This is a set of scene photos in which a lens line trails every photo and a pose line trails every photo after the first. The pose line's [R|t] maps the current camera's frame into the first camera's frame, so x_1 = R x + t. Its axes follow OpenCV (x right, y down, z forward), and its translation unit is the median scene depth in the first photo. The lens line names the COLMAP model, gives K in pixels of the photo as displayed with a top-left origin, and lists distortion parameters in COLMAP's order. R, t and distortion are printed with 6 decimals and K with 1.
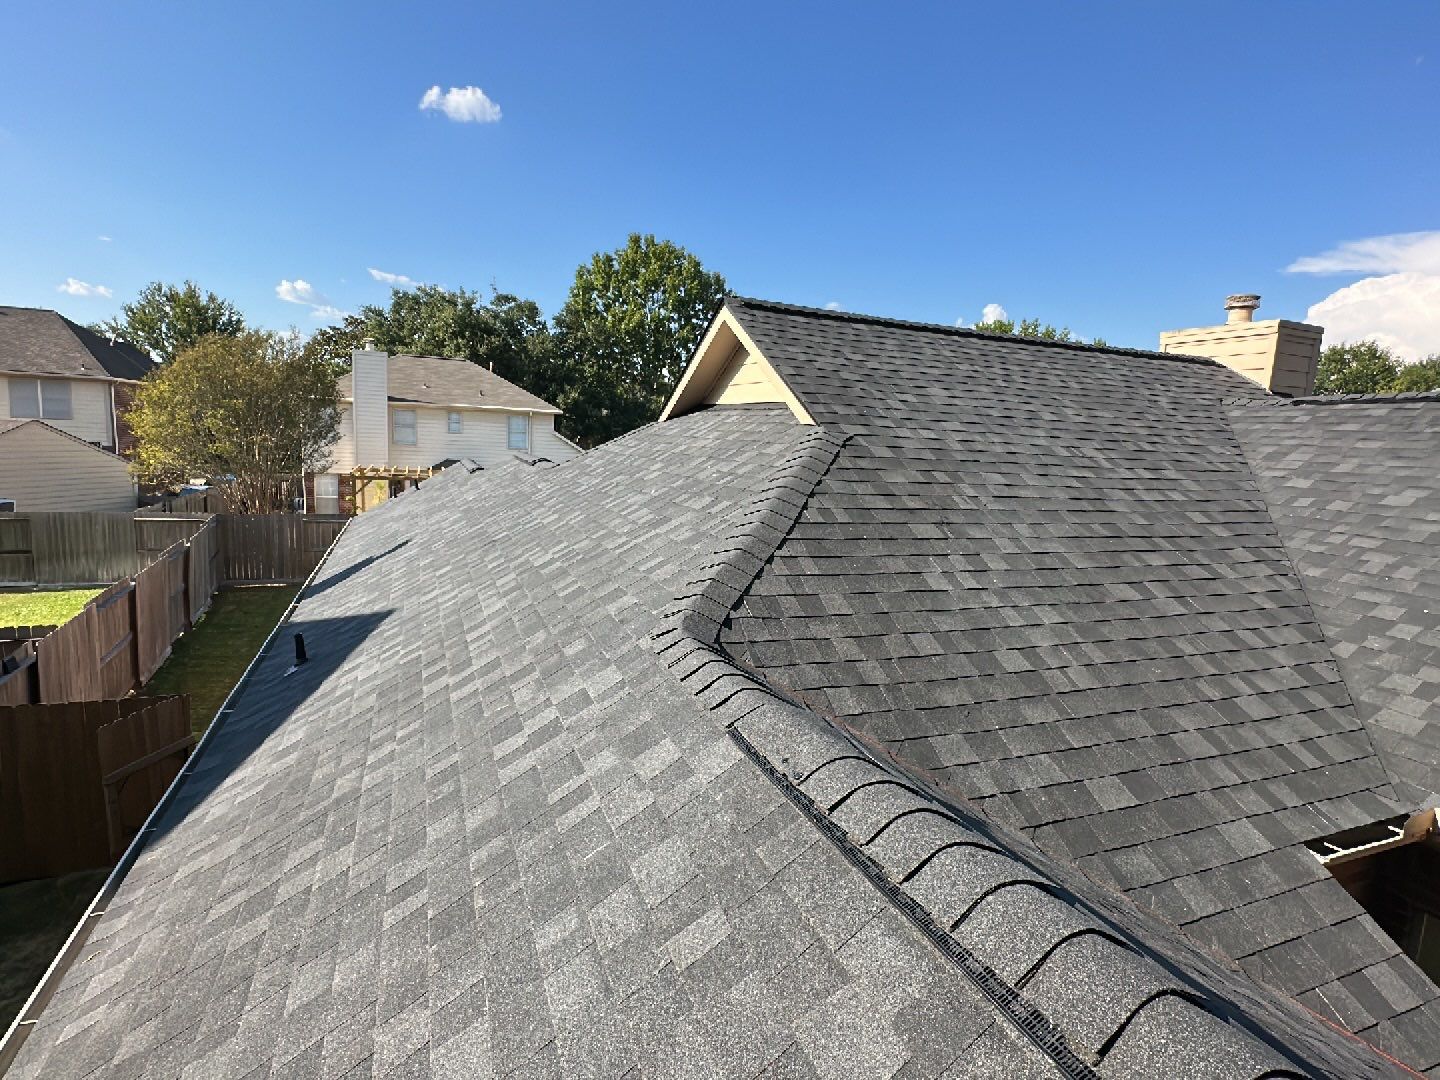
lens RADIAL K [[729.4, 0, 721.8], [0, 729.4, 535.4], [0, 0, 1]] dist [-0.005281, -0.000238]
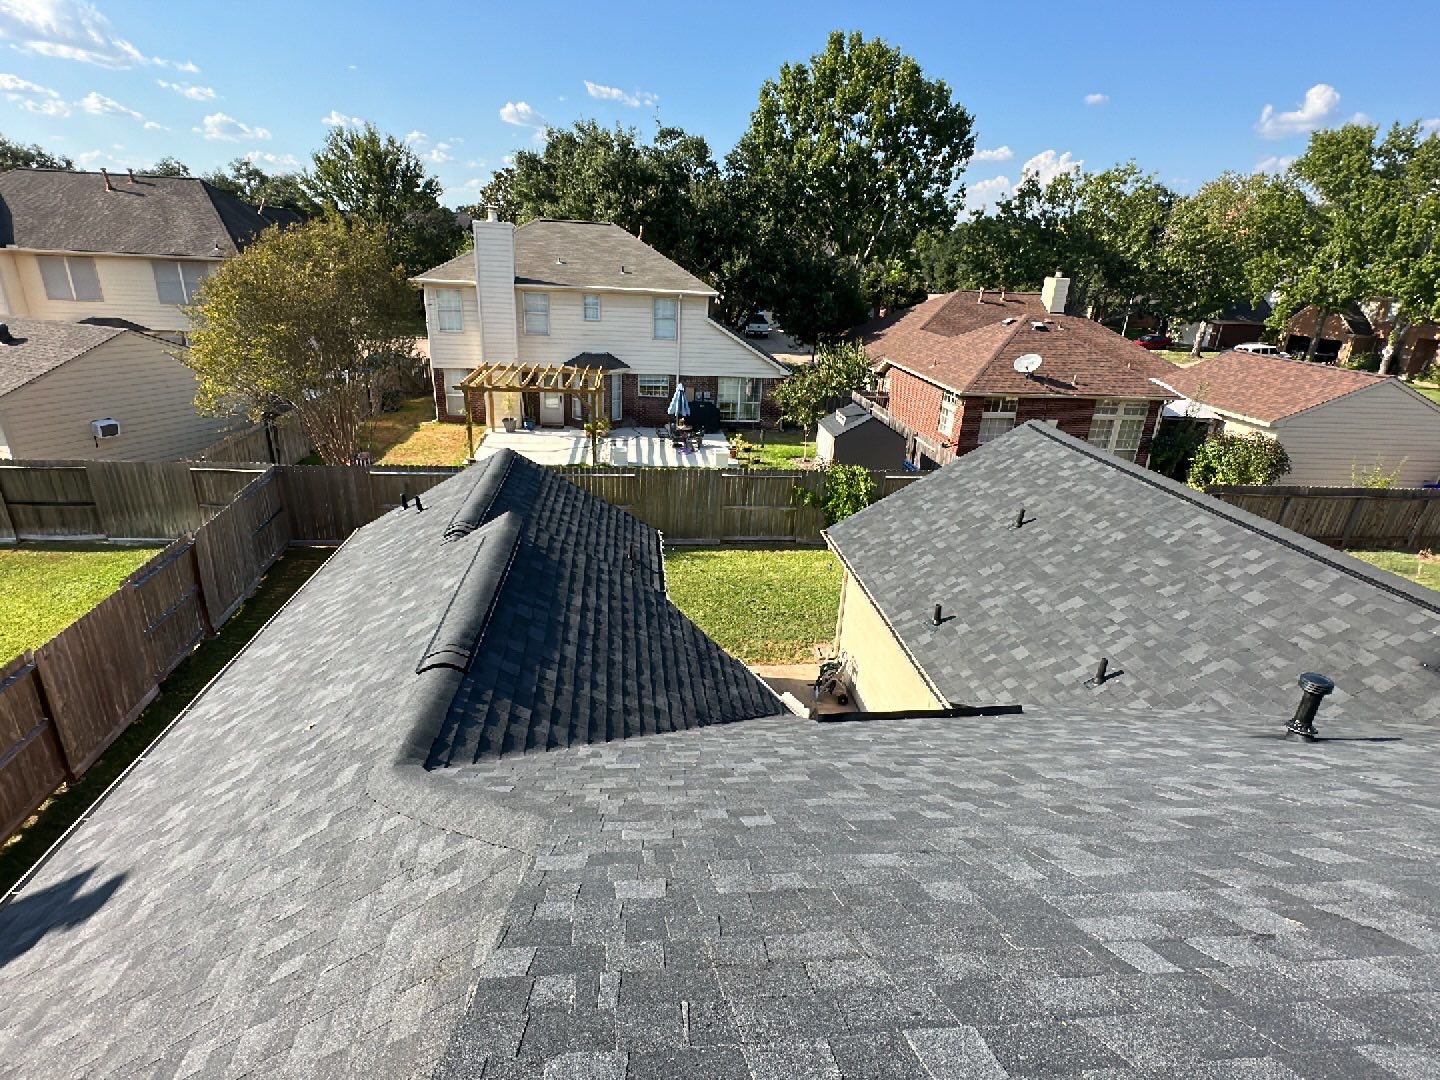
lens RADIAL K [[729.4, 0, 720.8], [0, 729.4, 534.9], [0, 0, 1]] dist [-0.005281, -0.000238]
pose [[0.962889, 0.093547, -0.253169, 0.010273], [-0.035895, 0.974066, 0.223399, -0.068051], [0.267501, -0.206021, 0.941275, 0.142605]]
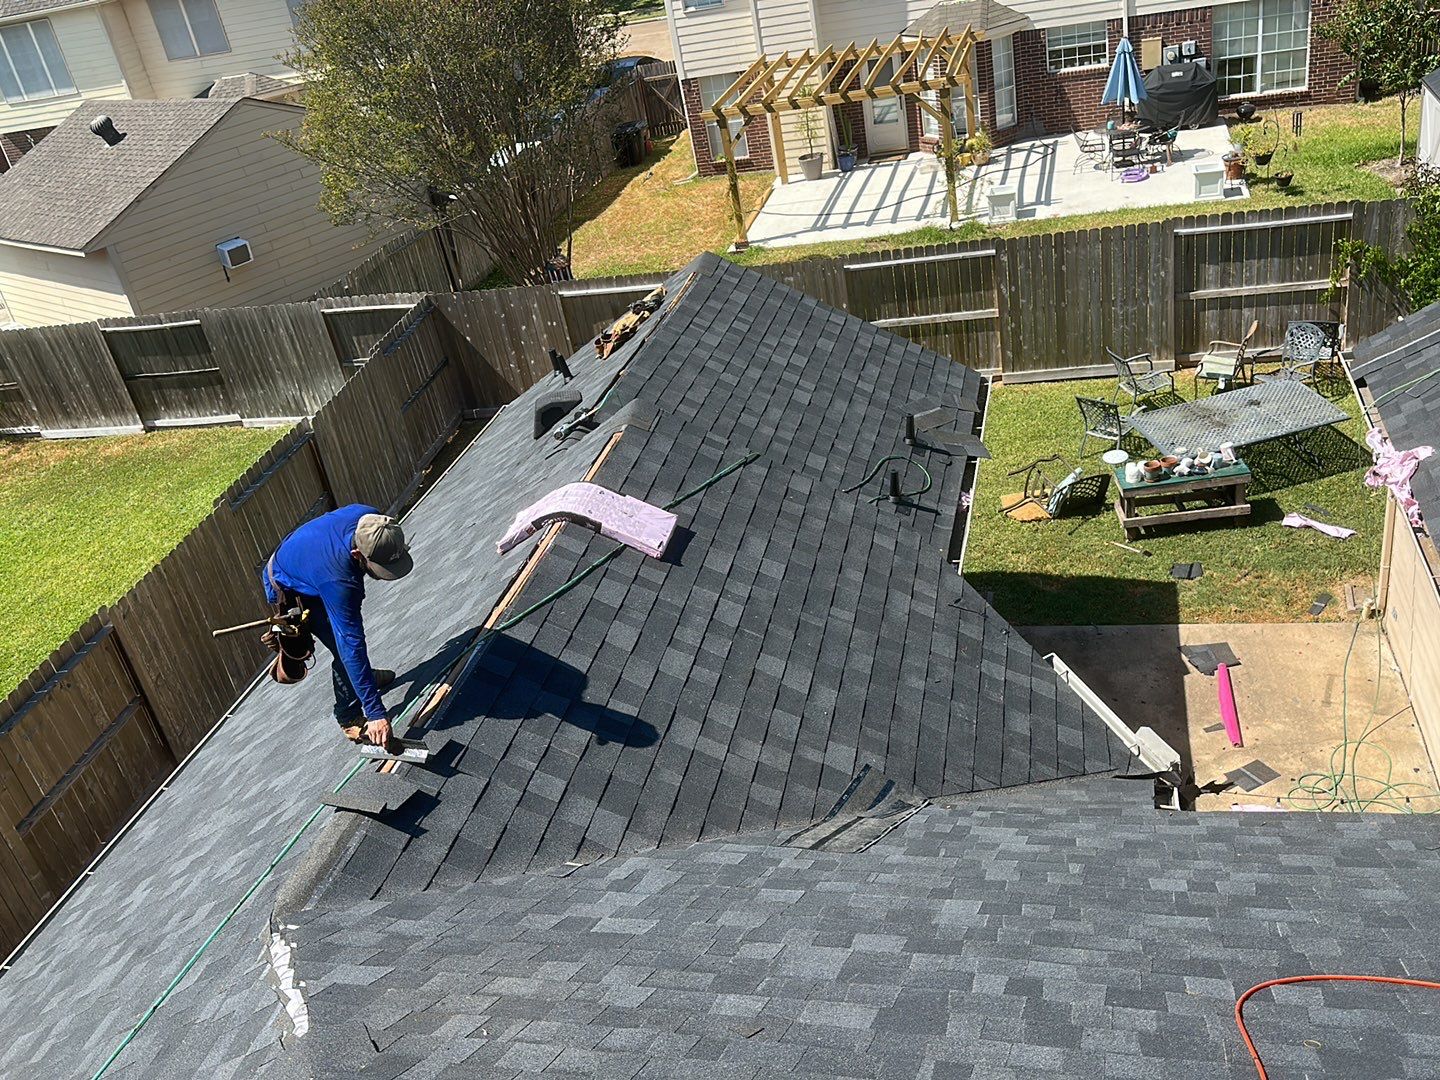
lens RADIAL K [[1277.1, 0, 724.3], [0, 1277.1, 543.5], [0, 0, 1]] dist [0.102034, -0.173361]
pose [[0.784376, 0.127725, -0.606993, 0.035953], [0.130672, 0.922585, 0.362990, -0.076479], [0.606365, -0.364038, 0.706964, 0.168916]]
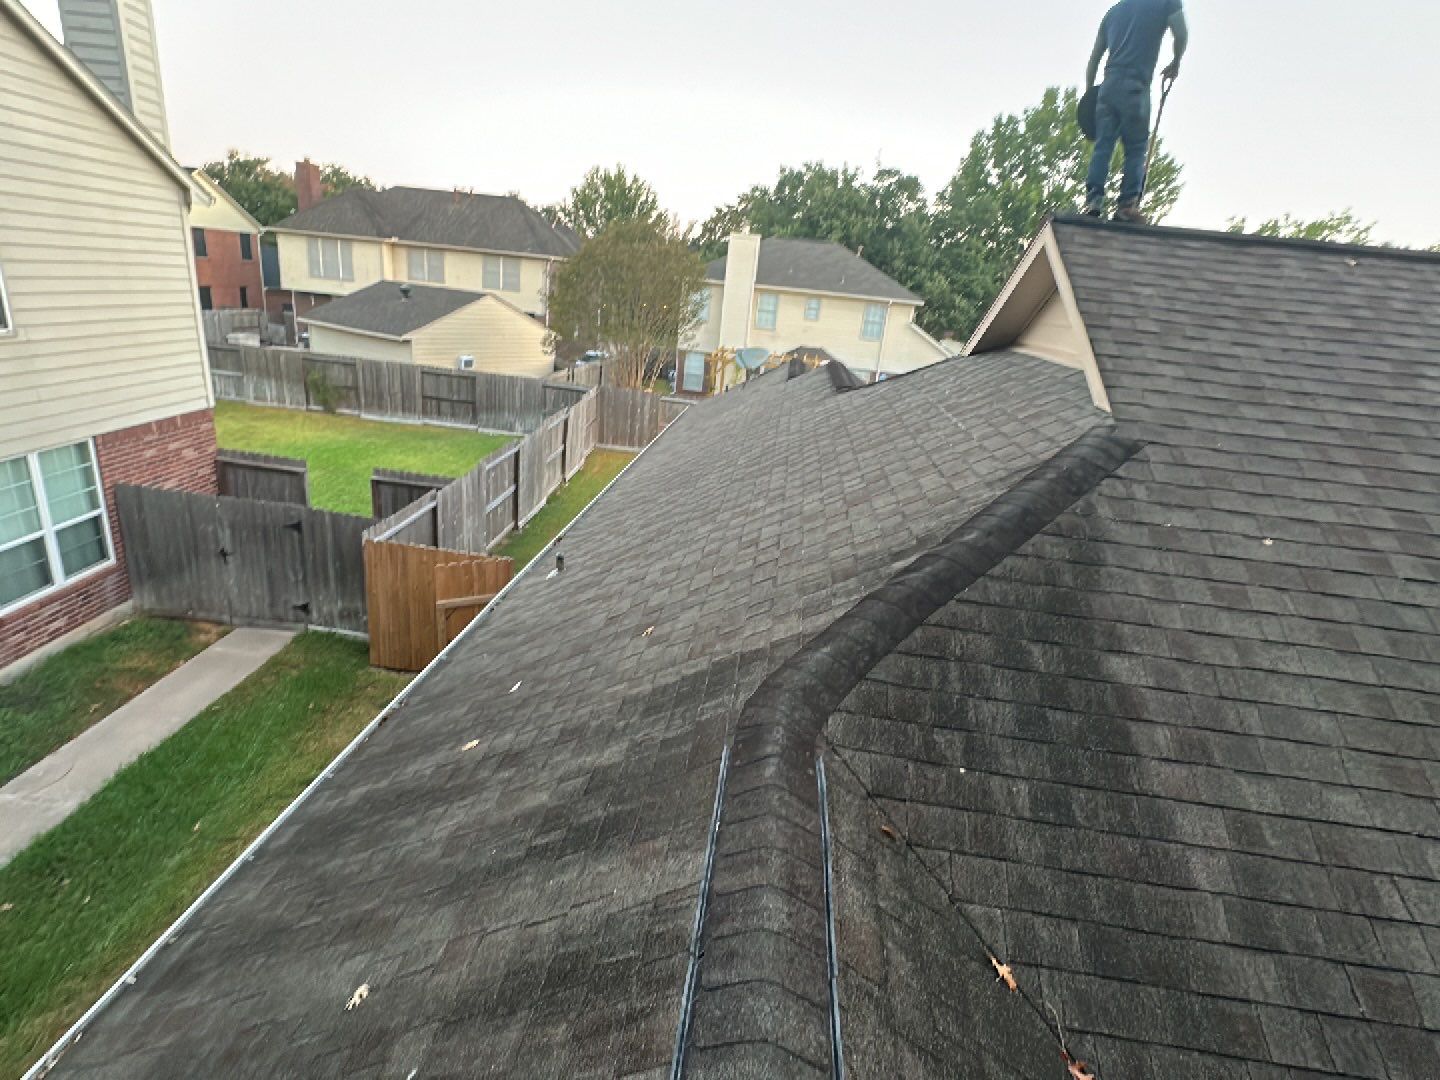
lens RADIAL K [[729.4, 0, 722.2], [0, 729.4, 535.1], [0, 0, 1]] dist [-0.005281, -0.000238]
pose [[0.879388, 0.185781, -0.438363, 0.014611], [-0.115678, 0.976509, 0.181793, -0.013665], [0.461839, -0.109157, 0.880221, 0.018392]]
